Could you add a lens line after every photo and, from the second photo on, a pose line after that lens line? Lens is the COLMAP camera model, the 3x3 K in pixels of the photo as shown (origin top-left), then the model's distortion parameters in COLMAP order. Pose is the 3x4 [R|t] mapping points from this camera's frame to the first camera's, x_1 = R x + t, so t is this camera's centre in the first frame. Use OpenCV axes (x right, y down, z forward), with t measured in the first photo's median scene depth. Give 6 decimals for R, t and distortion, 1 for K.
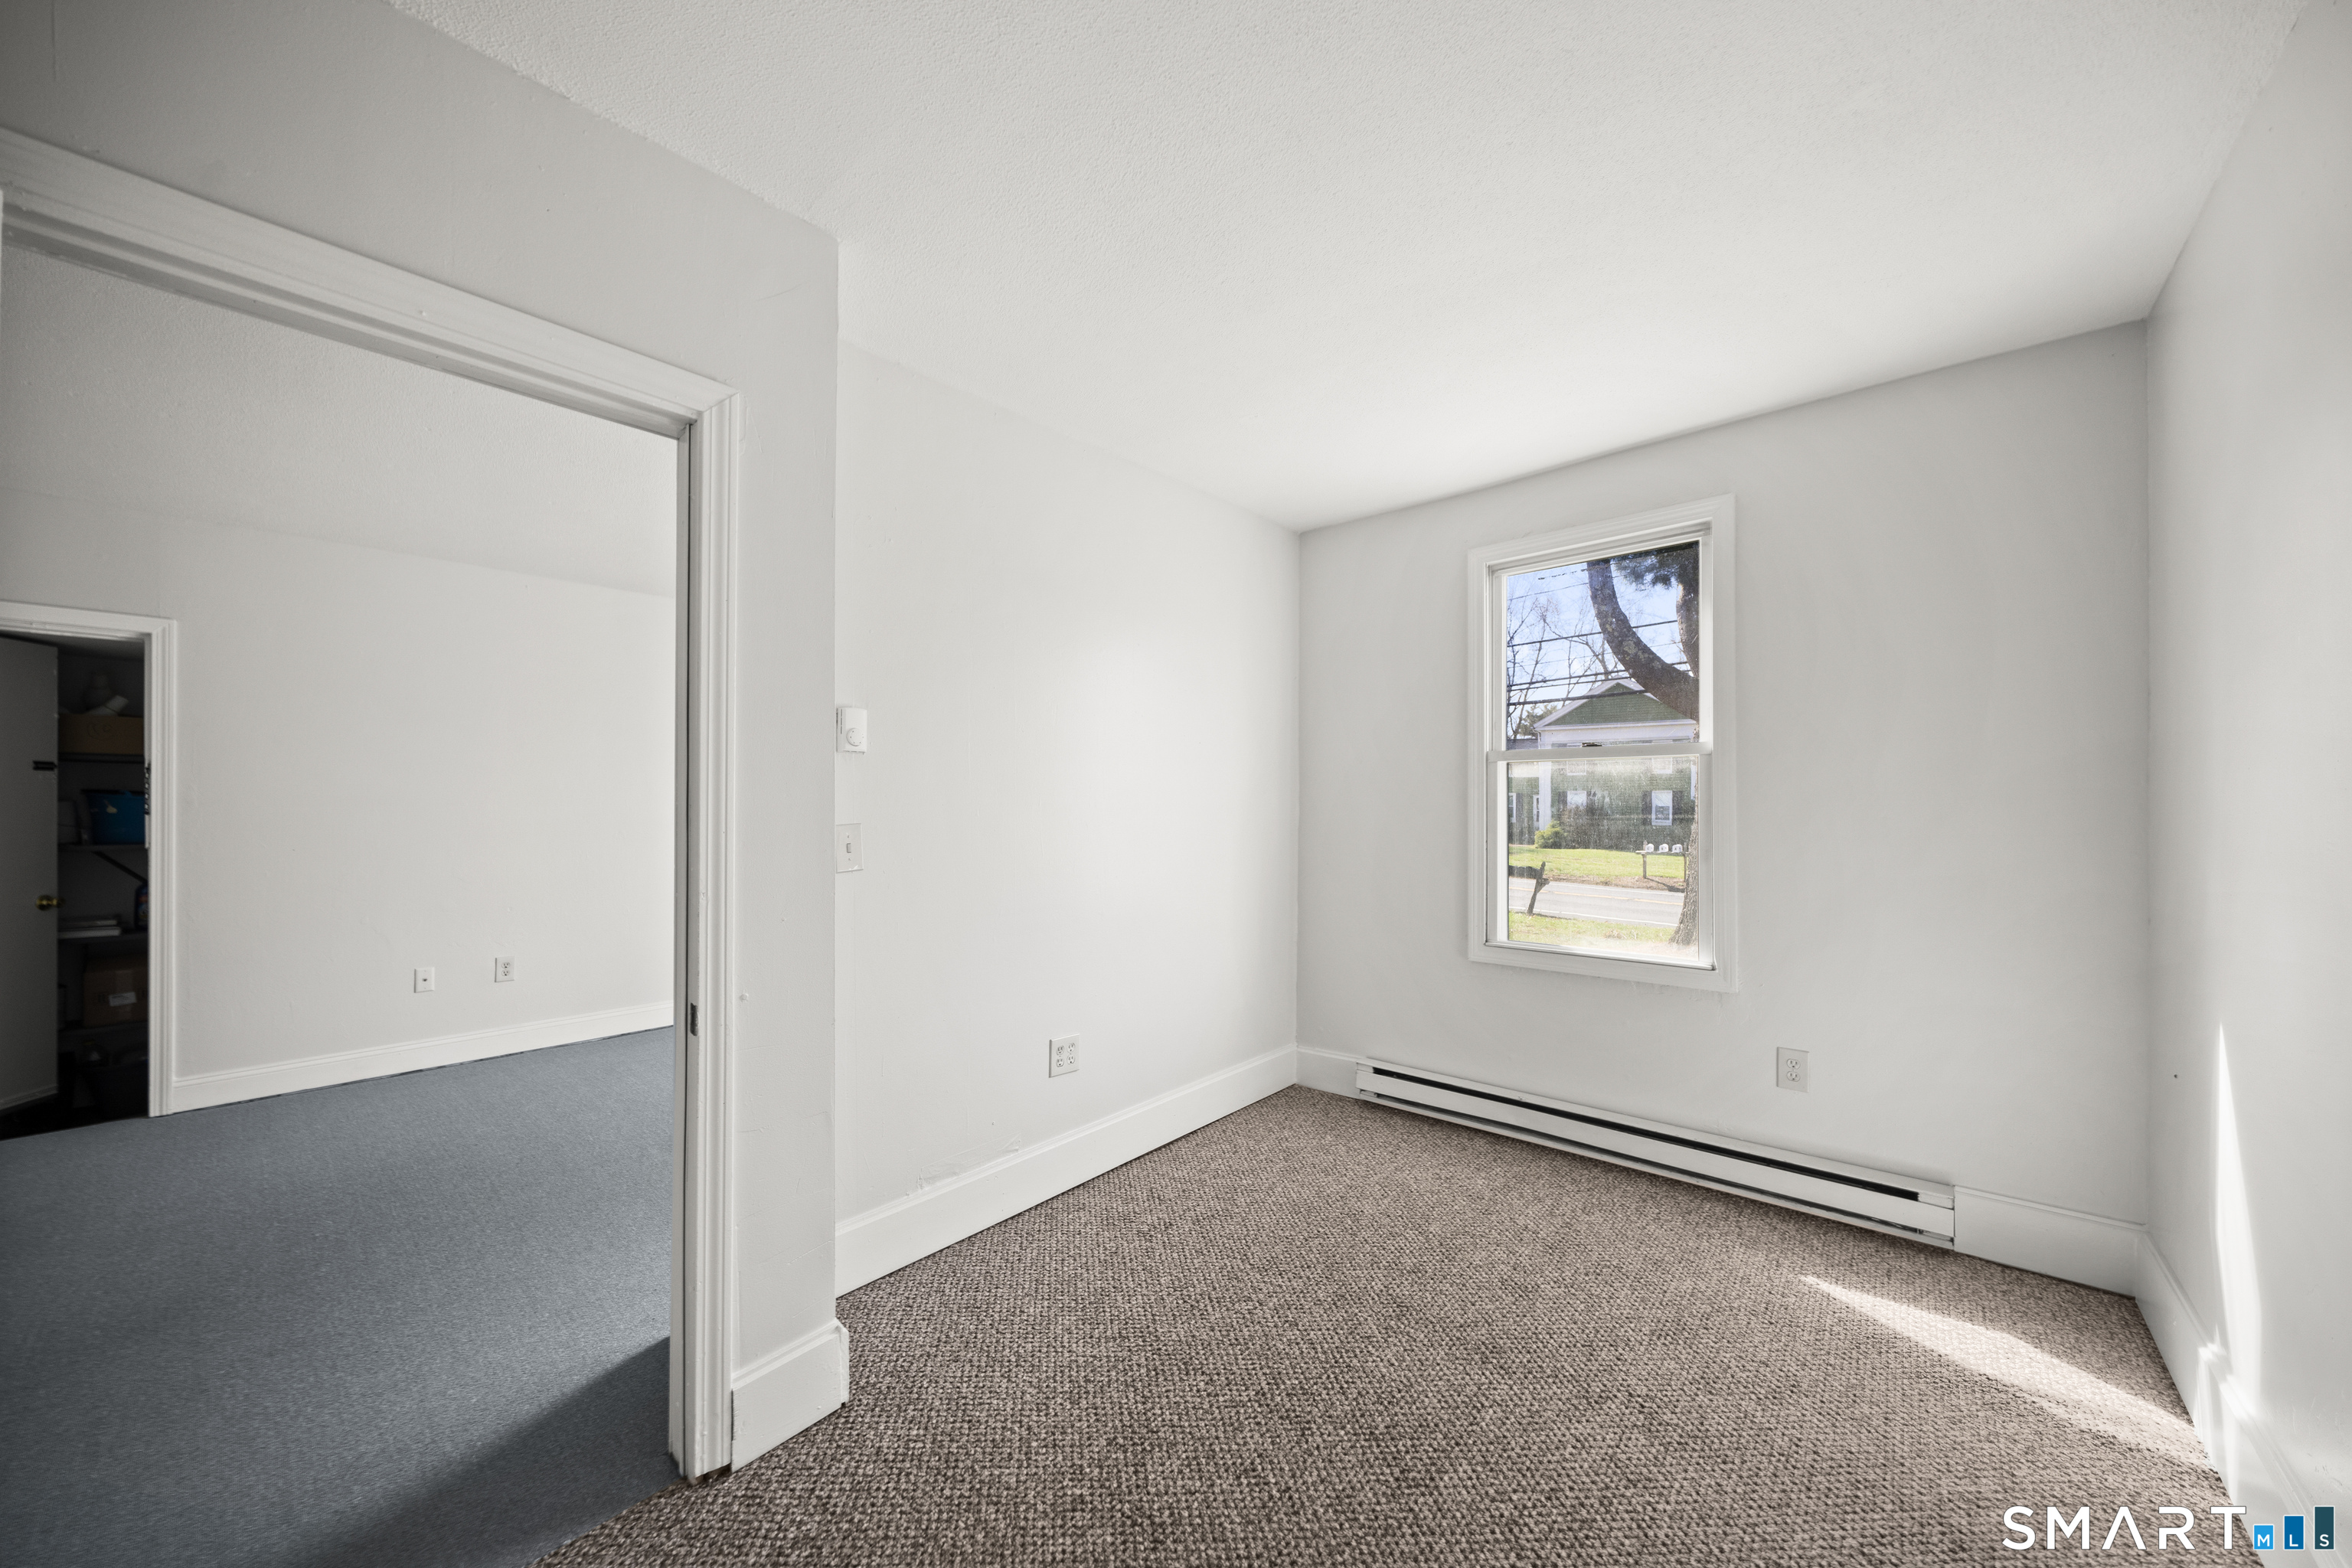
lens RADIAL K [[824.3, 0, 1176.0], [0, 824.3, 784.0], [0, 0, 1]] dist [-0.000934, -0.000202]
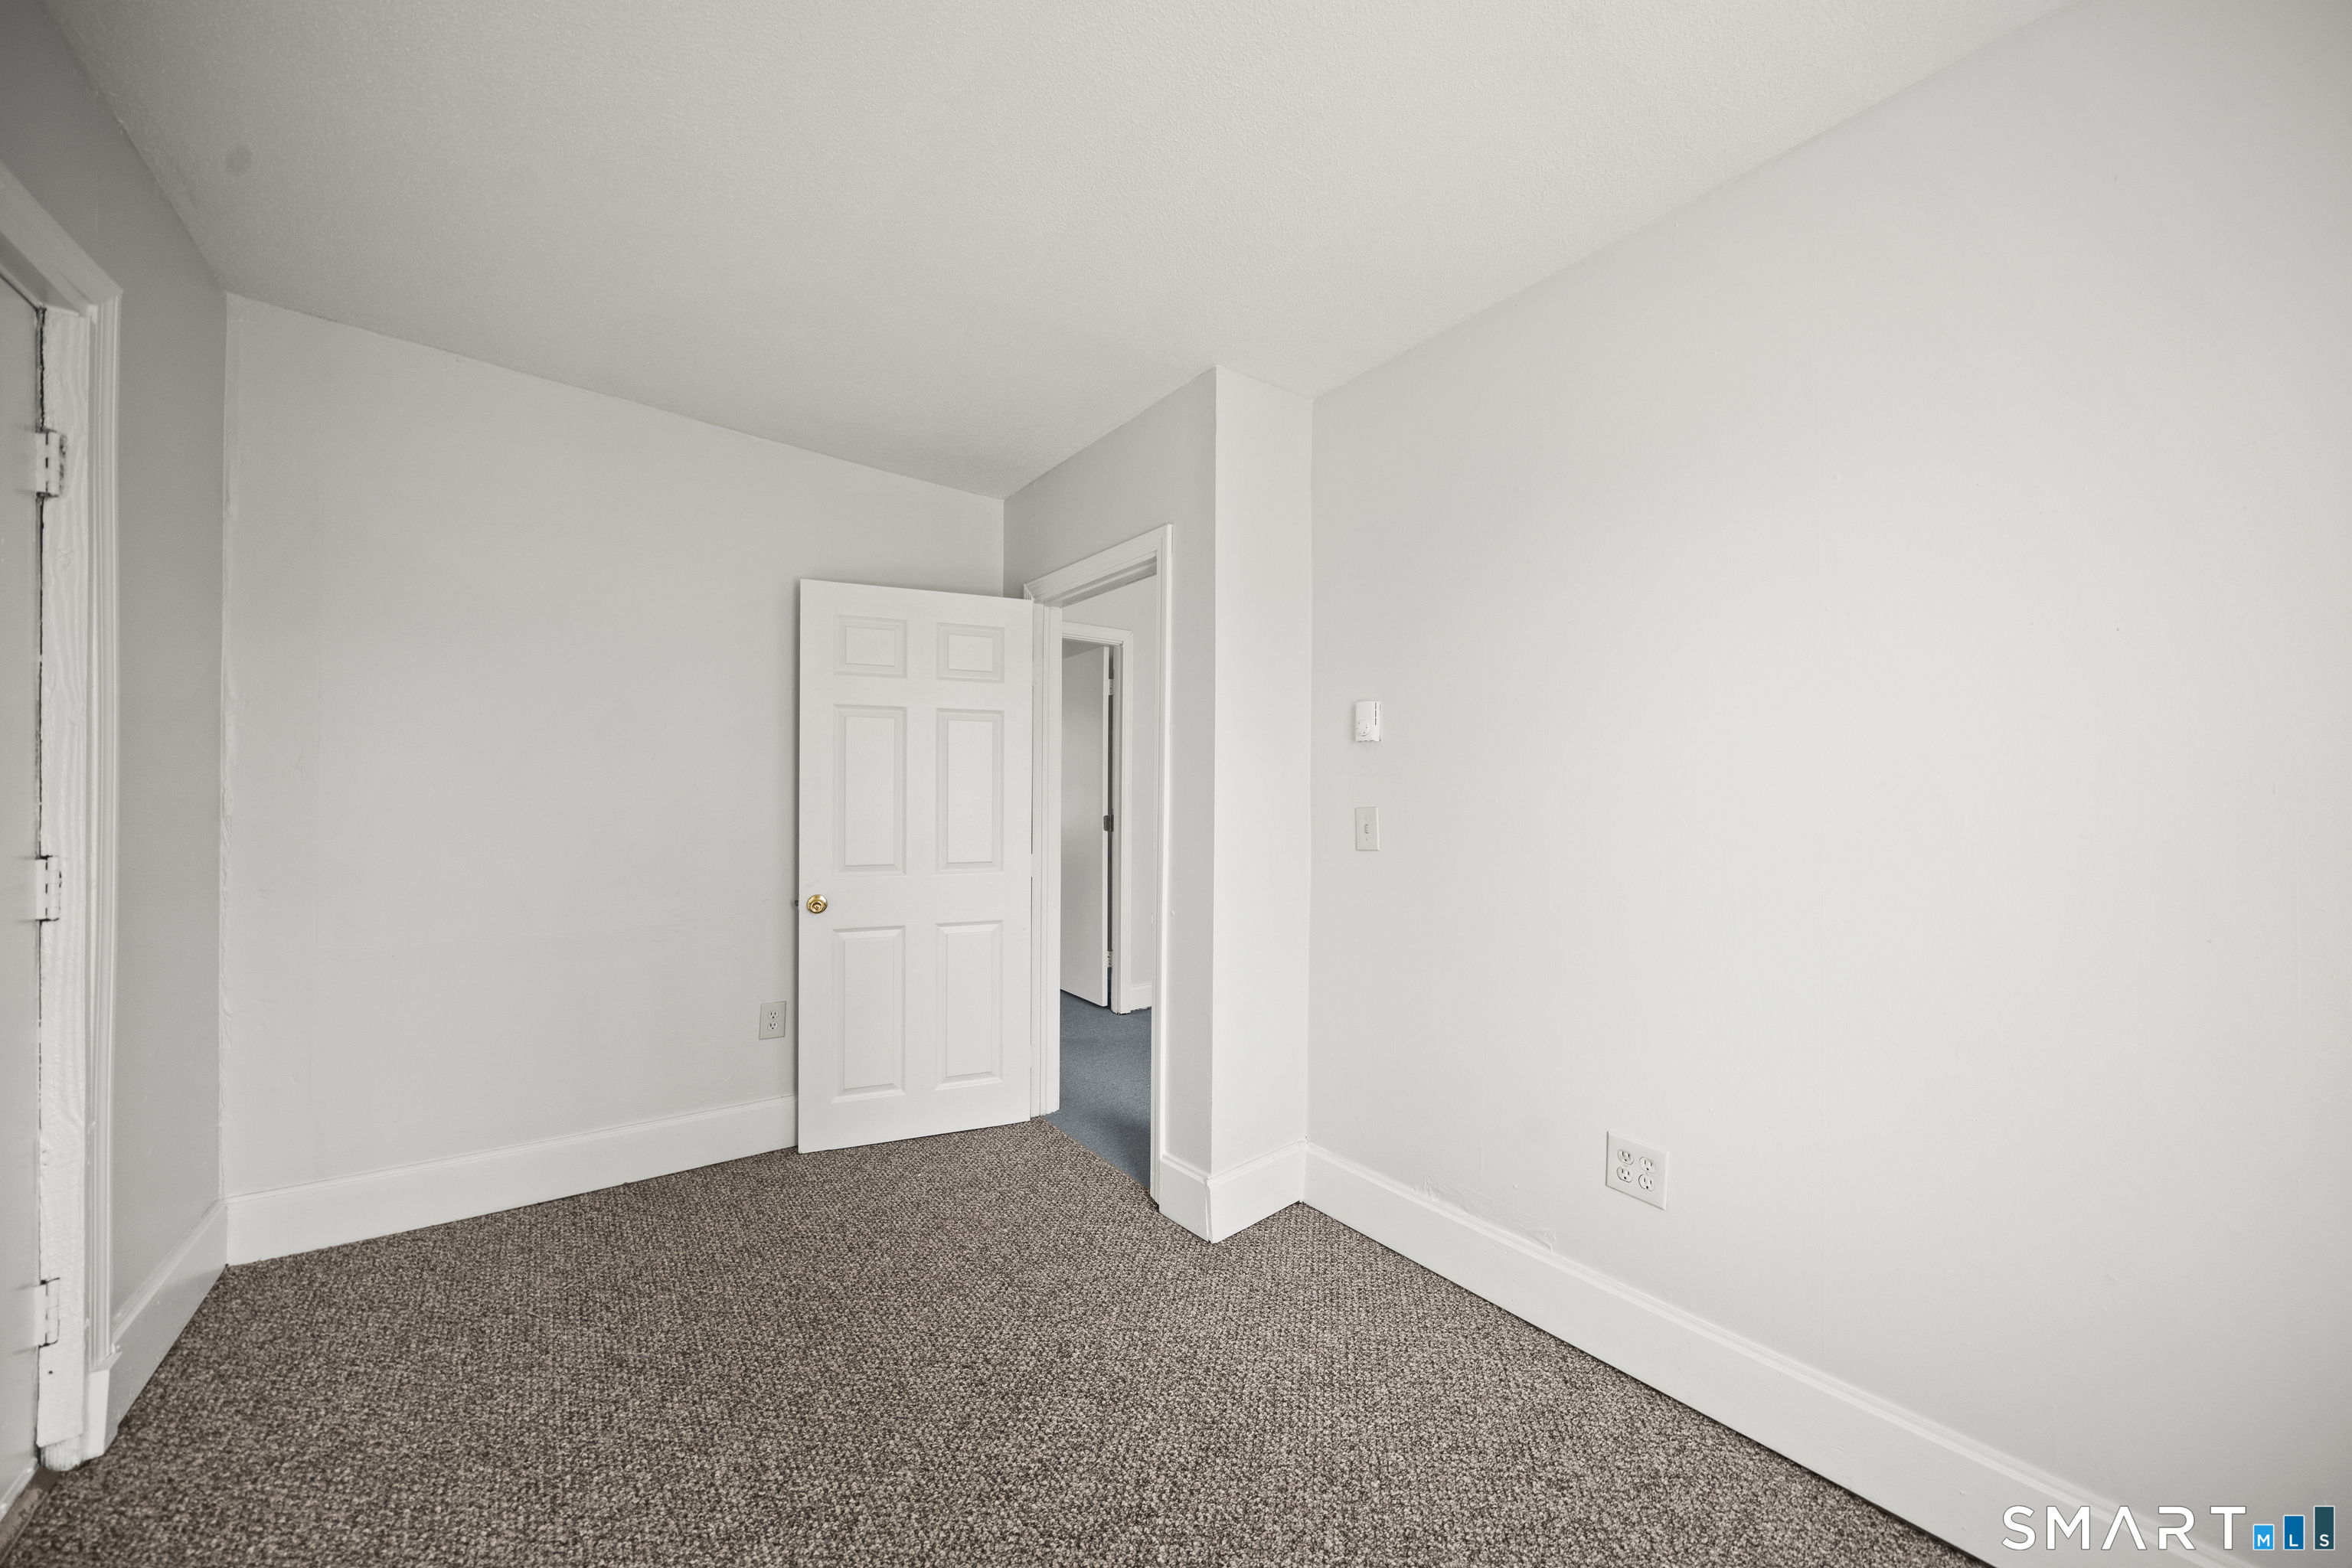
lens RADIAL K [[824.3, 0, 1176.0], [0, 824.3, 784.0], [0, 0, 1]] dist [-0.000934, -0.000202]
pose [[-0.179848, -0.020532, -0.983480, 0.666350], [0.008398, 0.999714, -0.022406, 0.035424], [0.983658, -0.012290, -0.179625, 0.861450]]
